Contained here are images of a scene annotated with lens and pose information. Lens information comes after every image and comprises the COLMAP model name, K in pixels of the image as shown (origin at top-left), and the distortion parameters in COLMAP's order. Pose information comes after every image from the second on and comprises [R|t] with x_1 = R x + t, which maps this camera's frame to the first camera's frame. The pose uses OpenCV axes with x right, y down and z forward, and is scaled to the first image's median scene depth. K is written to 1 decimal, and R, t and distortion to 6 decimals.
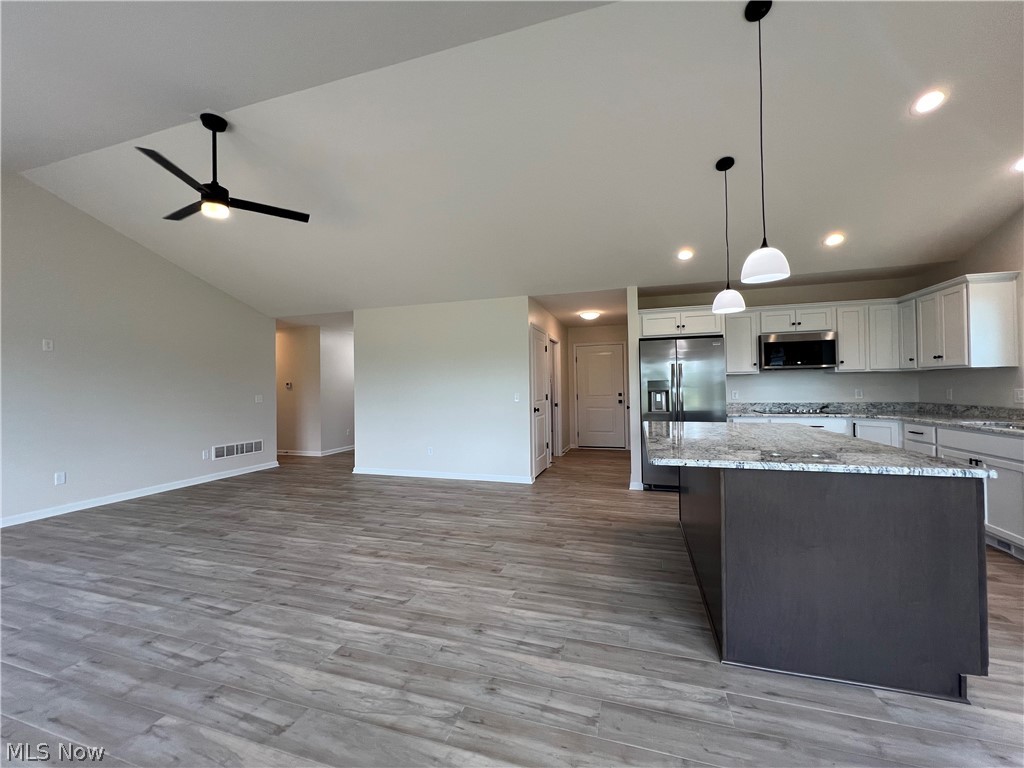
lens RADIAL K [[409.9, 0, 512.0], [0, 409.9, 381.8], [0, 0, 1]] dist [-0.002877, 0.001047]
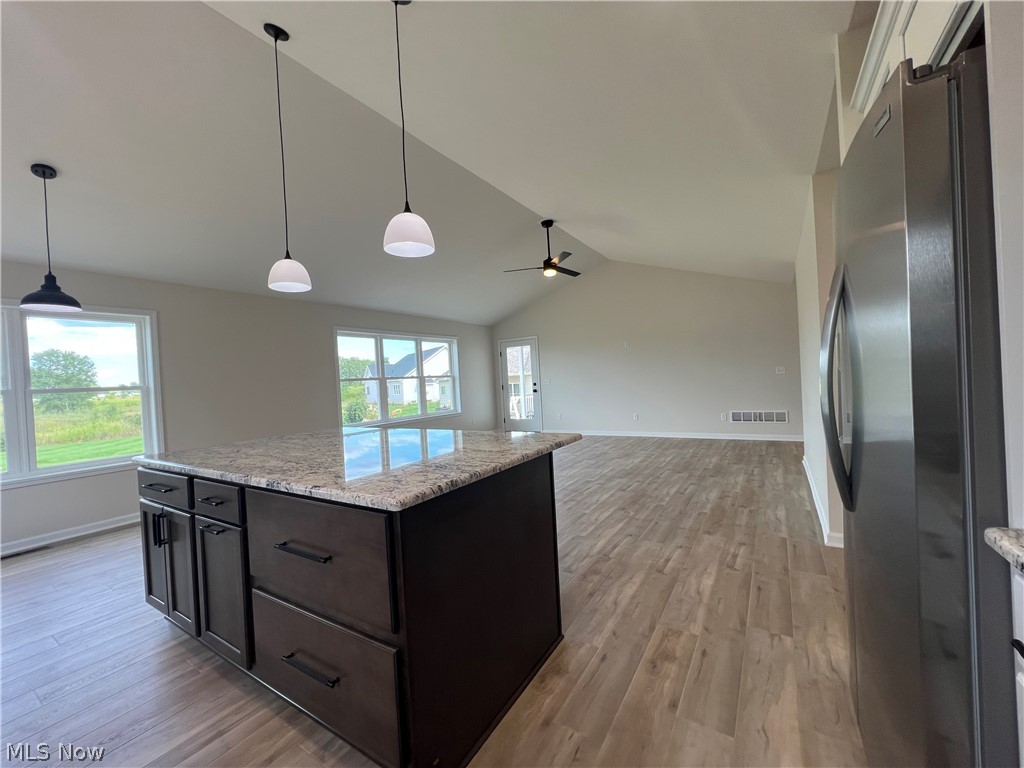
lens RADIAL K [[410.0, 0, 512.1], [0, 410.0, 381.5], [0, 0, 1]] dist [-0.002875, 0.000729]
pose [[-0.265191, 0.034609, -0.963575, 0.910335], [0.071127, 0.997335, 0.016246, 0.011298], [0.961569, -0.064228, -0.266946, 1.102719]]
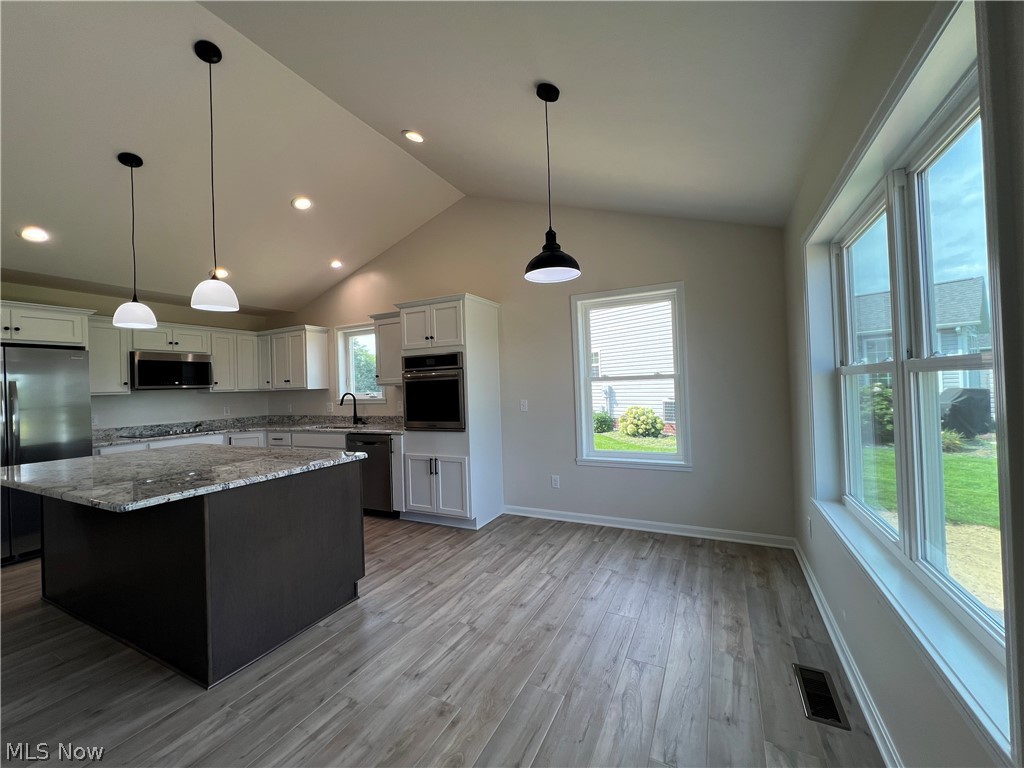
lens RADIAL K [[410.0, 0, 511.5], [0, 410.0, 381.6], [0, 0, 1]] dist [-0.002875, 0.000729]
pose [[0.169272, 0.019695, 0.985373, -0.177497], [0.019404, 0.999540, -0.023311, -0.013548], [-0.985378, 0.023067, 0.168812, 0.041236]]
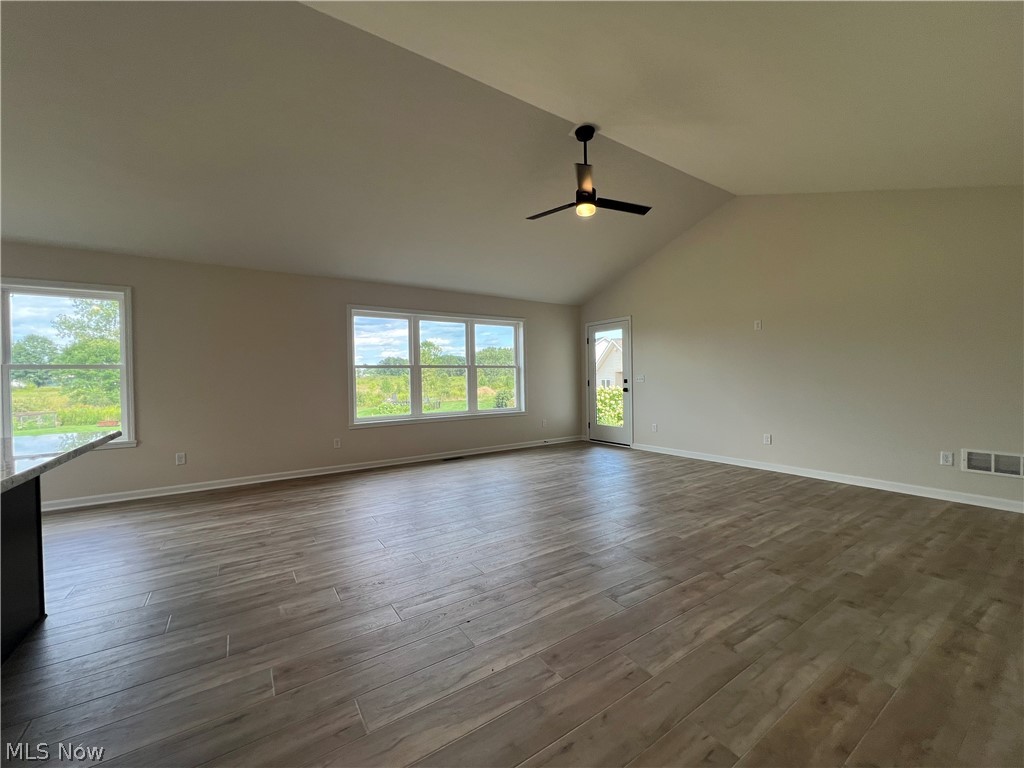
lens RADIAL K [[410.0, 0, 511.7], [0, 410.0, 381.5], [0, 0, 1]] dist [-0.002875, 0.000729]
pose [[-0.629471, 0.032410, -0.776348, 0.275776], [0.035358, 0.999290, 0.013048, 0.037082], [0.776219, -0.019237, -0.630170, 1.333318]]
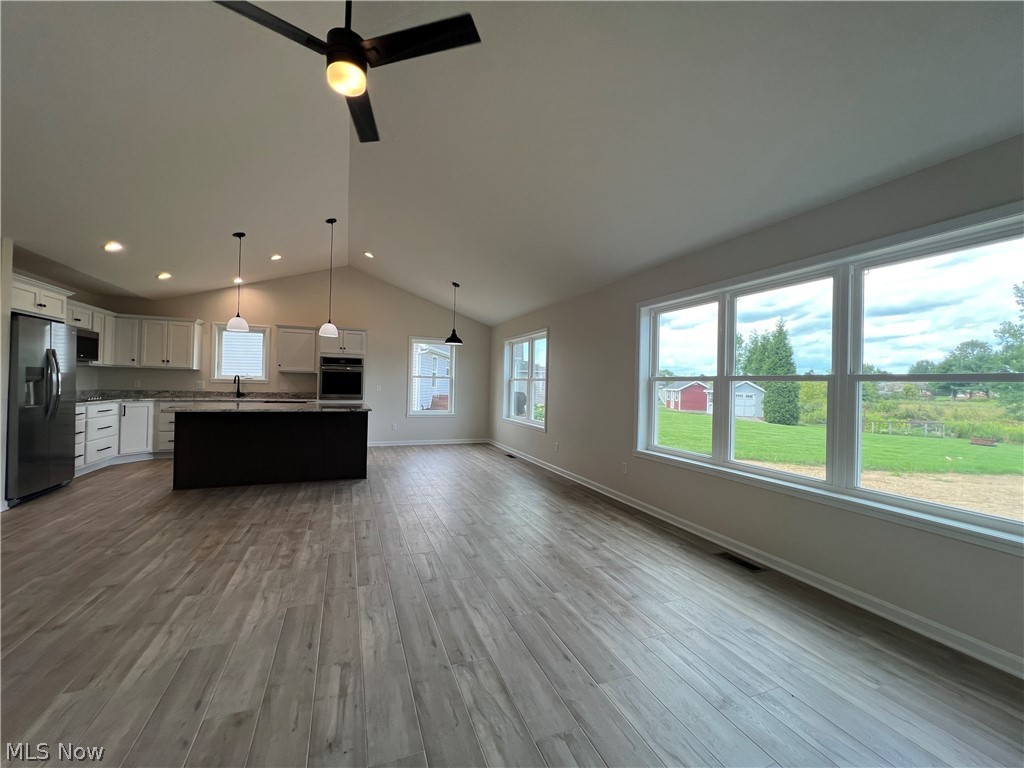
lens RADIAL K [[410.0, 0, 512.0], [0, 410.0, 382.3], [0, 0, 1]] dist [-0.002875, 0.000729]
pose [[-0.633554, 0.002905, 0.773693, -1.149171], [-0.024759, 0.999405, -0.024026, 0.030020], [-0.773302, -0.034378, -0.633105, 1.007770]]
